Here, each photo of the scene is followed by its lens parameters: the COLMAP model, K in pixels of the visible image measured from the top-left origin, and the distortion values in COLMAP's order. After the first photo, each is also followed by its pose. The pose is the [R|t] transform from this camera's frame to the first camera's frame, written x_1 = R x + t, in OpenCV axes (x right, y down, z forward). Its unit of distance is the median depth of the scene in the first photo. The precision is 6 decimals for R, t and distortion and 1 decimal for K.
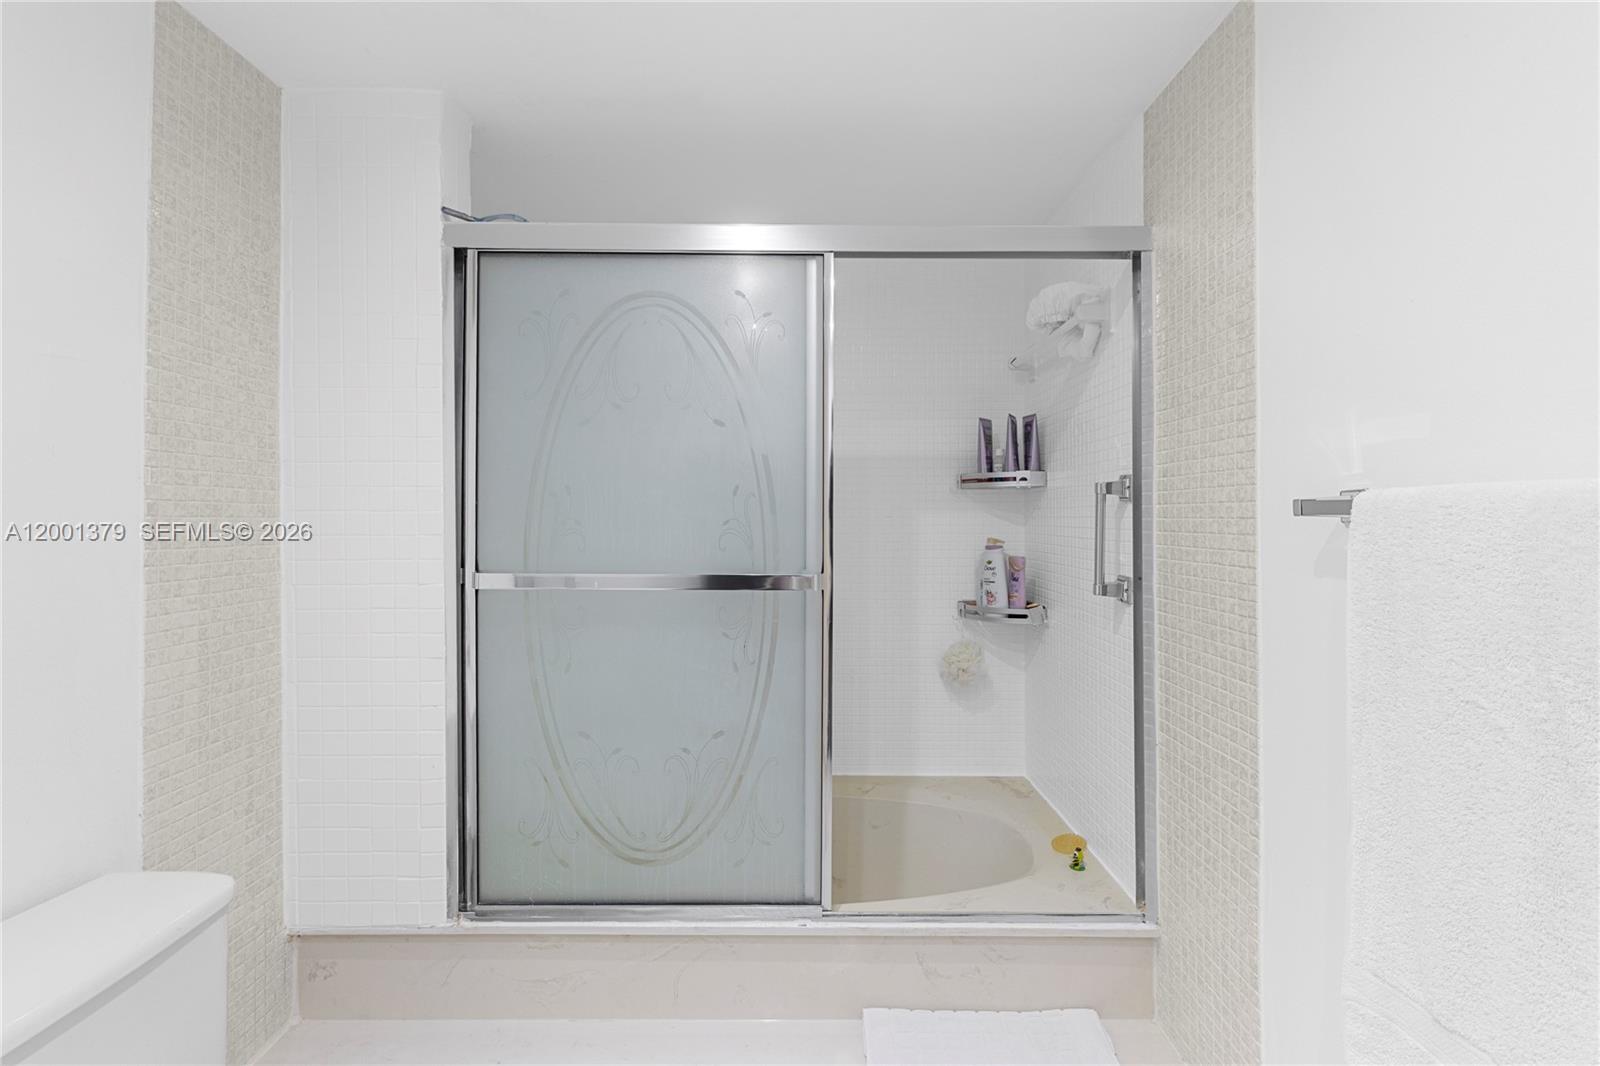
lens RADIAL K [[724.4, 0, 797.2], [0, 724.4, 510.5], [0, 0, 1]] dist [0.000745, 0.000172]
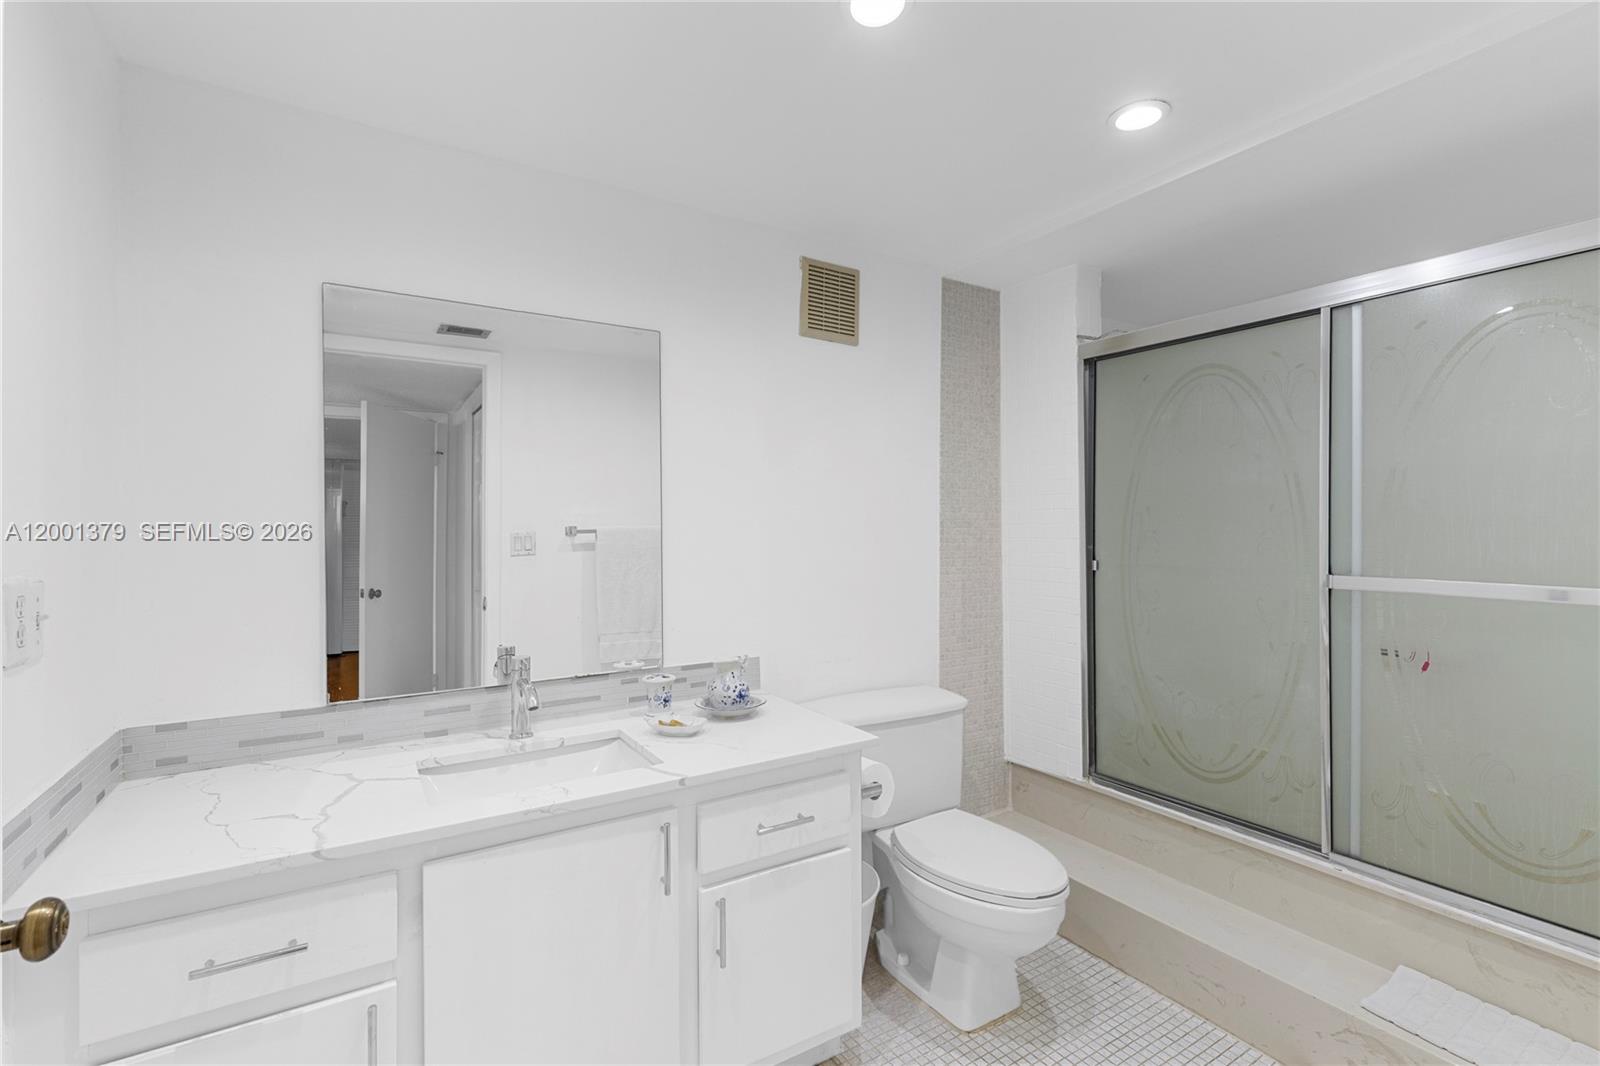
lens RADIAL K [[722.6, 0, 803.3], [0, 722.6, 523.3], [0, 0, 1]] dist [0.002206, -0.000103]
pose [[0.533515, -0.002423, -0.845787, 0.556346], [0.008053, 0.999965, 0.002215, -0.009712], [0.845752, -0.007993, 0.533516, -0.385926]]
